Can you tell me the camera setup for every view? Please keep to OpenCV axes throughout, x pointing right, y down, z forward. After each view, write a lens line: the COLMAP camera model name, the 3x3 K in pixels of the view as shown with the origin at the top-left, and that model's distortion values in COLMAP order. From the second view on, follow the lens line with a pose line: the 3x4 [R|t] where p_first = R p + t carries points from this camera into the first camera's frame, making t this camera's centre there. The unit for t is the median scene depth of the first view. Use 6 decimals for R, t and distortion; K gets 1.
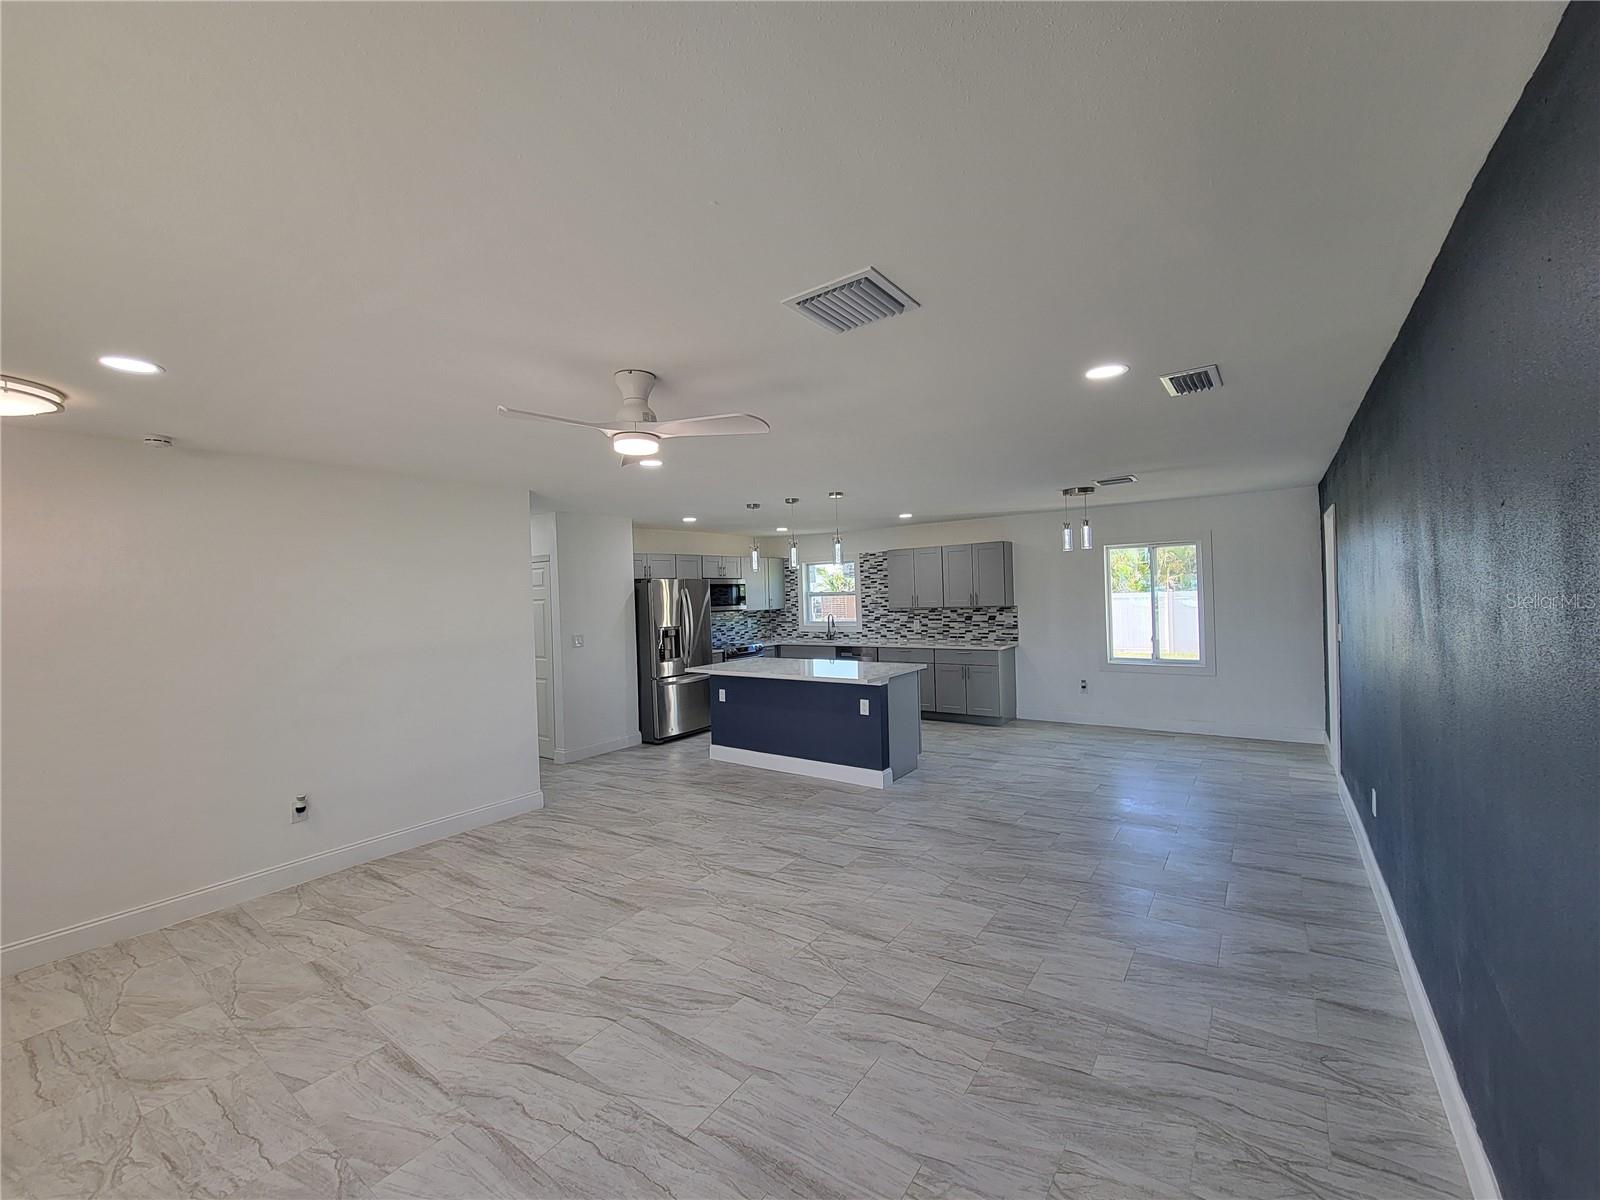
lens RADIAL K [[649.4, 0, 792.6], [0, 649.4, 600.4], [0, 0, 1]] dist [0.002405, -0.002449]
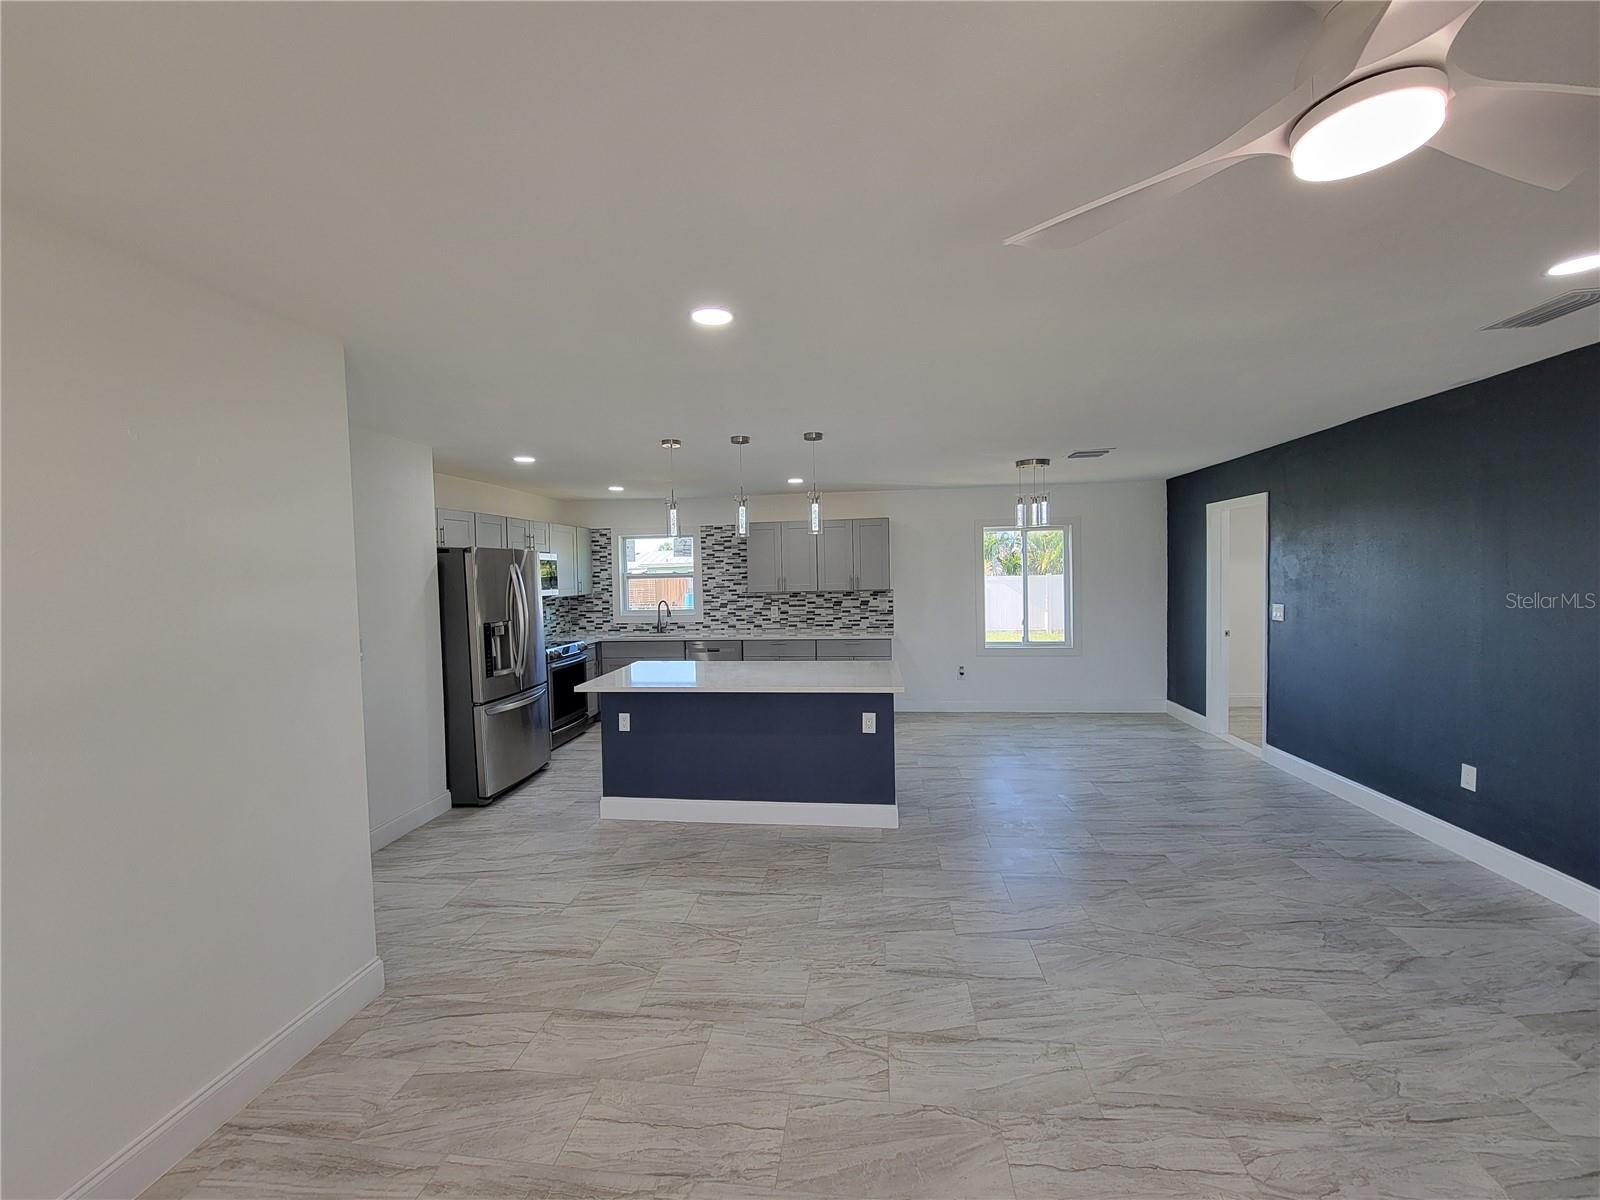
lens RADIAL K [[649.4, 0, 792.2], [0, 649.4, 595.8], [0, 0, 1]] dist [0.002405, -0.002449]
pose [[0.874830, -0.005411, 0.484399, -0.243688], [-0.000891, 0.999918, 0.012778, 0.006125], [-0.484429, -0.011611, 0.874754, 0.287928]]
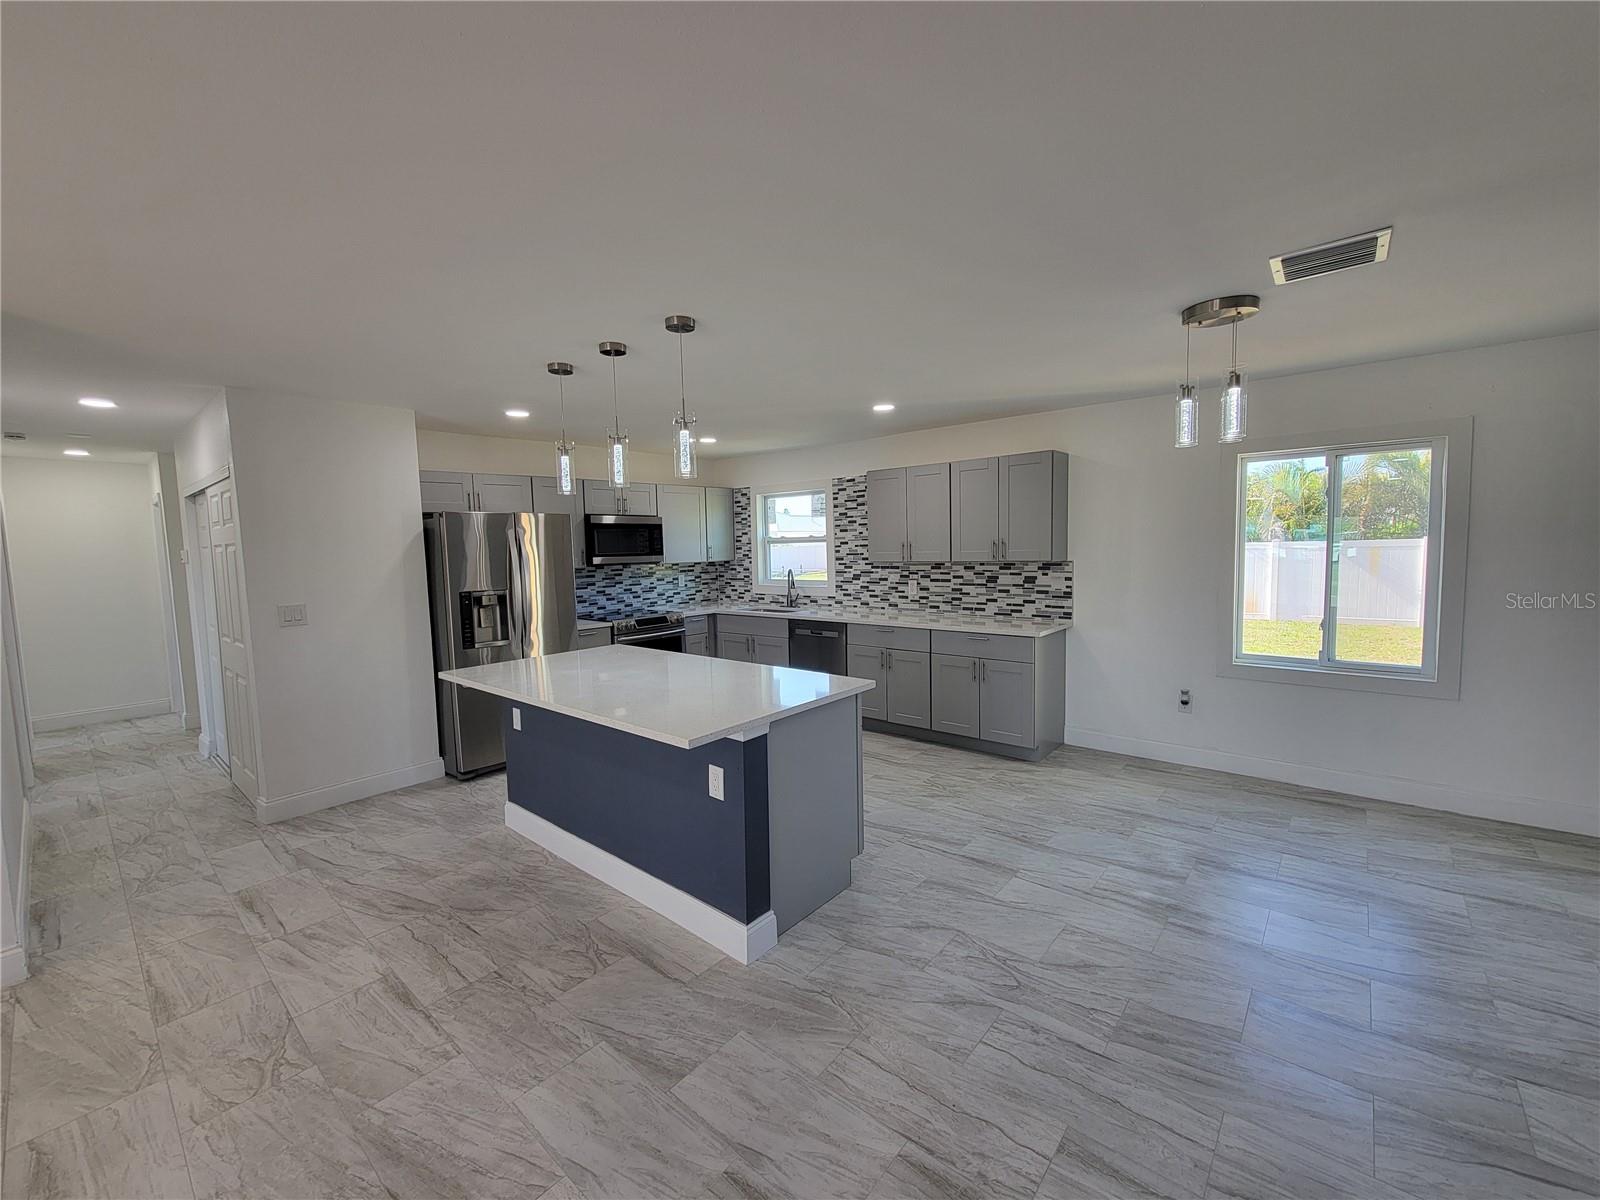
lens RADIAL K [[649.4, 0, 792.6], [0, 649.4, 597.6], [0, 0, 1]] dist [0.002405, -0.002449]
pose [[0.996741, 0.013729, -0.079491, 0.147493], [-0.007687, 0.997092, 0.075818, -0.001383], [0.080301, -0.074960, 0.993948, 0.411836]]
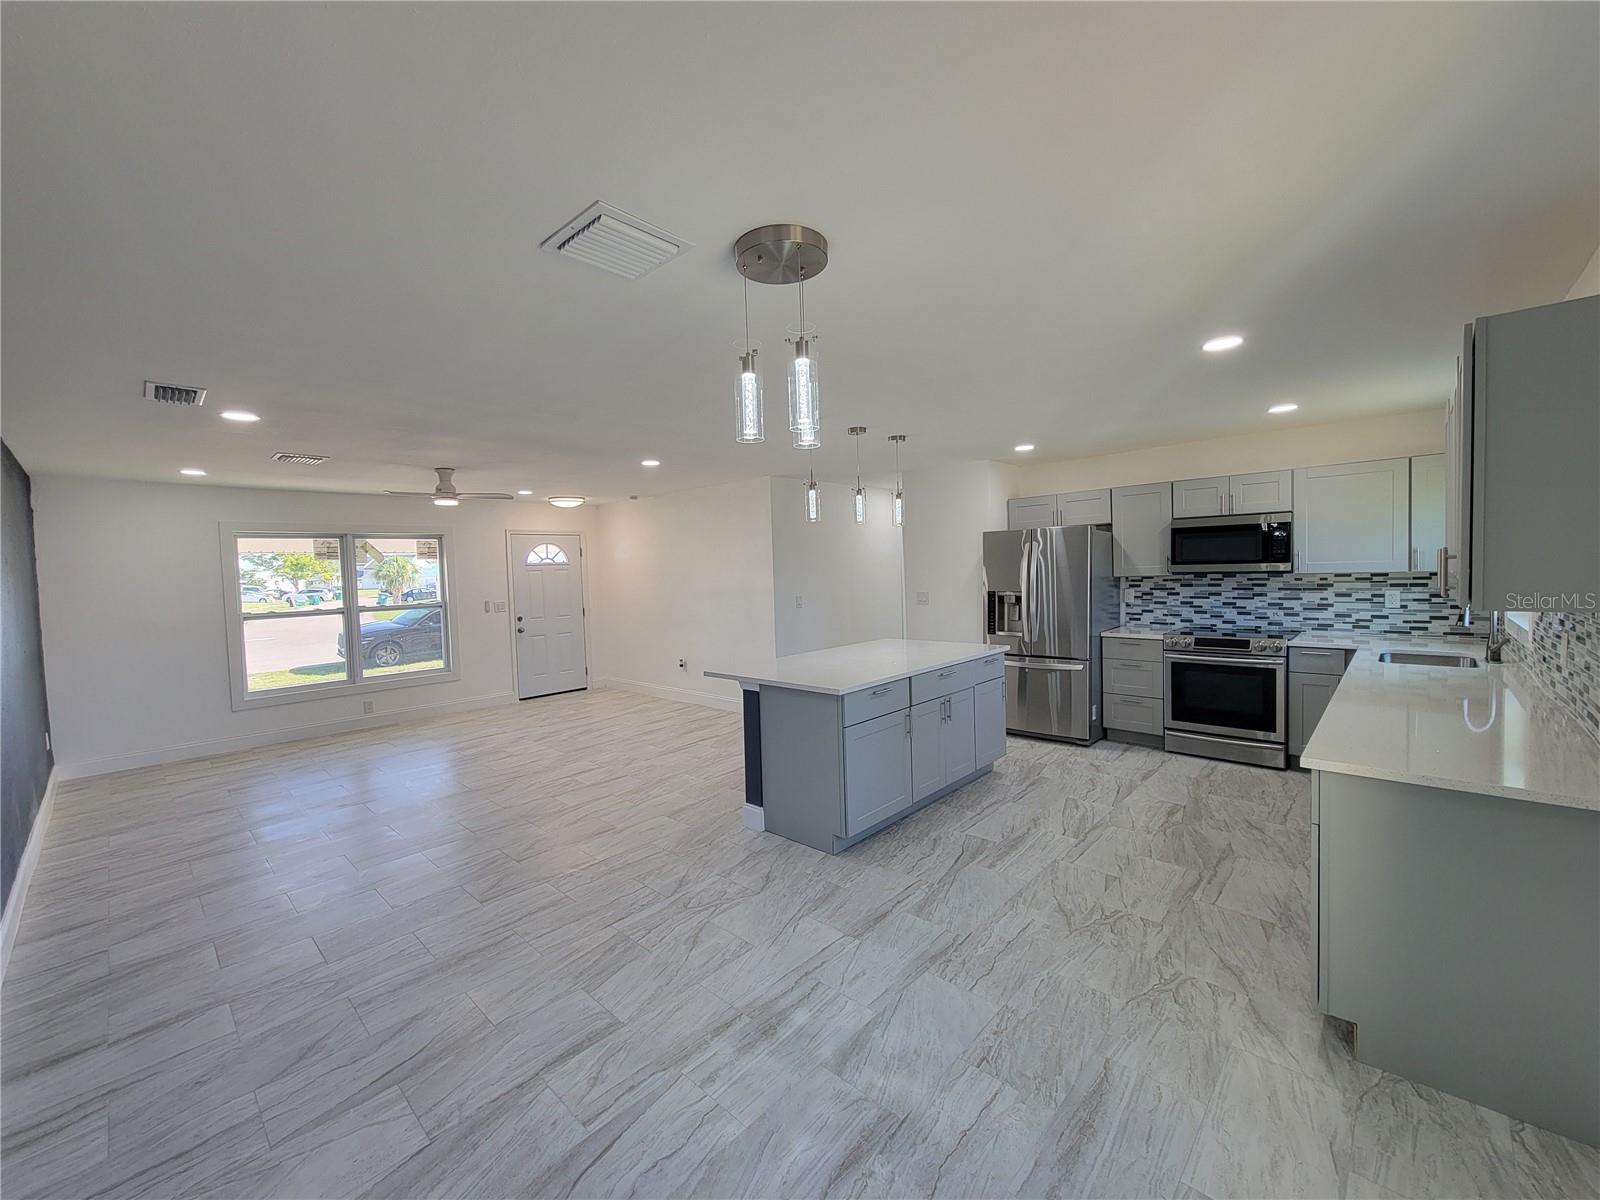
lens RADIAL K [[649.4, 0, 793.2], [0, 649.4, 596.0], [0, 0, 1]] dist [0.002405, -0.002449]
pose [[-0.127239, 0.079293, -0.988698, 0.617052], [0.027290, 0.996702, 0.076423, -0.020747], [0.991497, -0.017257, -0.128983, 0.839168]]
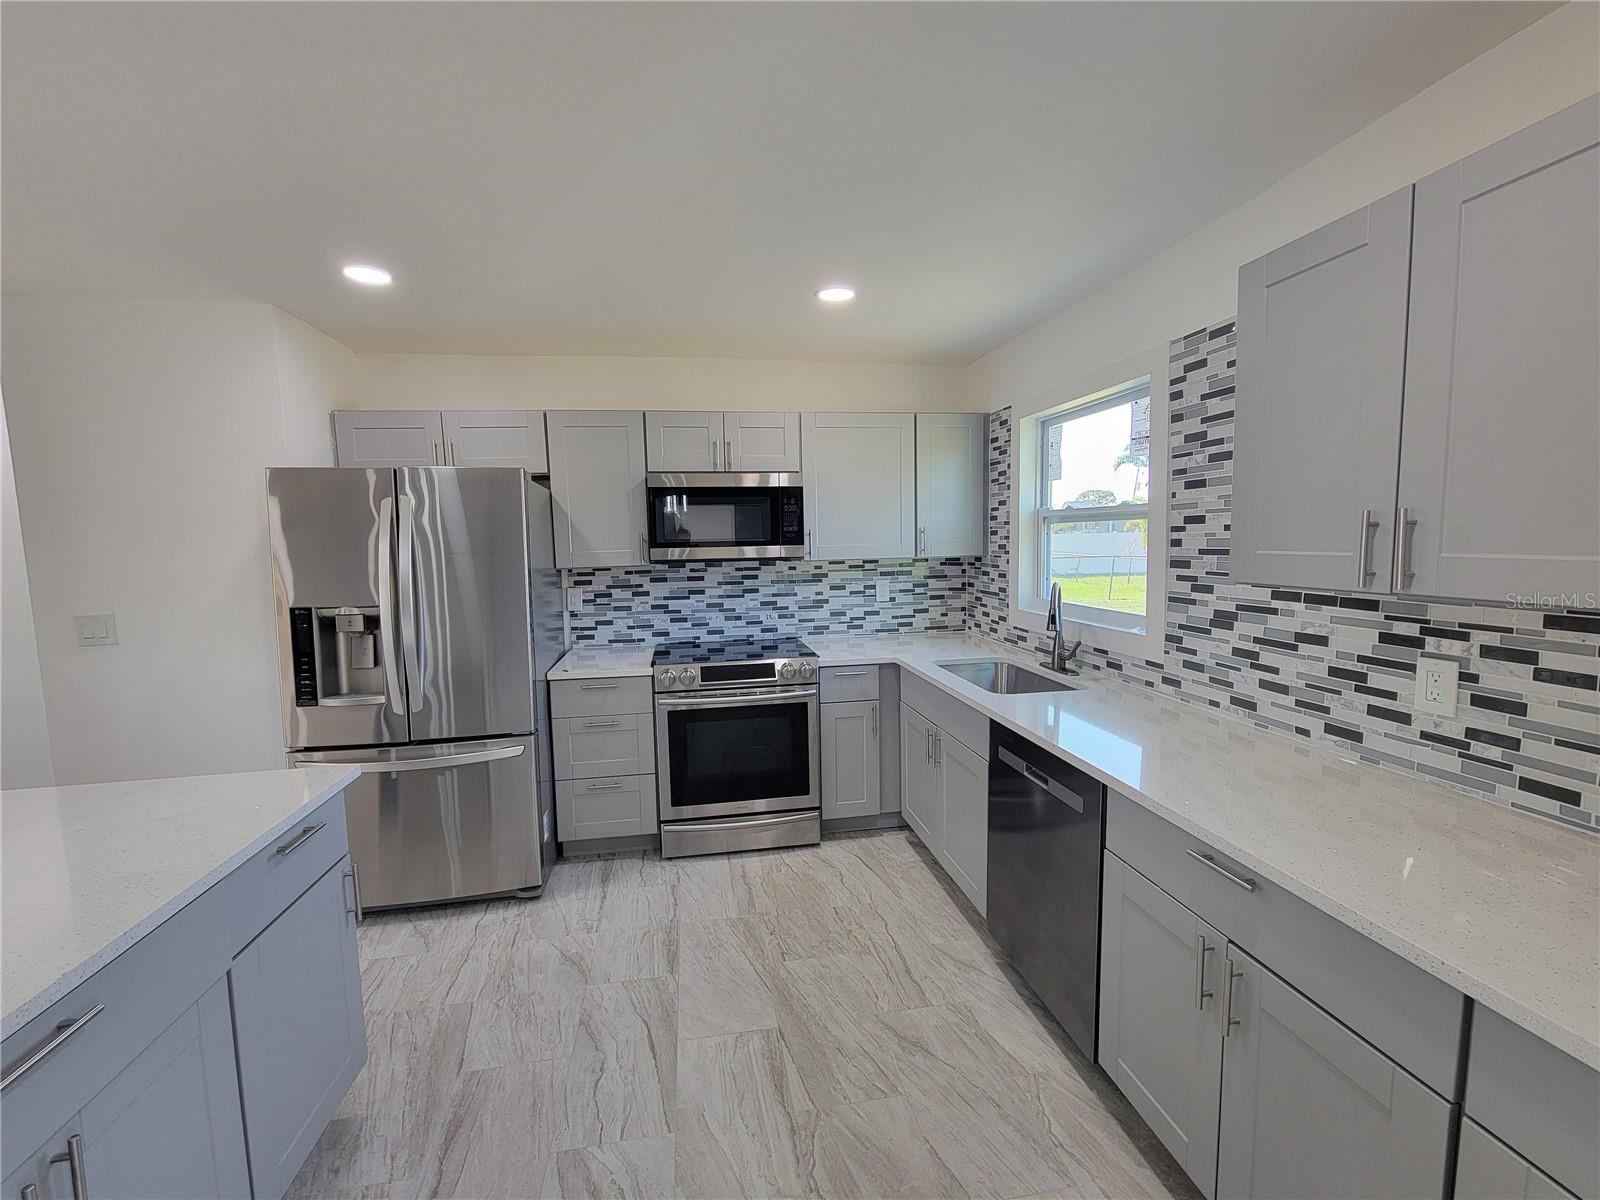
lens RADIAL K [[649.4, 0, 792.3], [0, 649.4, 596.2], [0, 0, 1]] dist [0.002405, -0.002449]
pose [[0.715425, 0.080263, -0.694064, 0.223591], [-0.008366, 0.994293, 0.106359, -0.003859], [0.698640, -0.070285, 0.712013, 0.915184]]
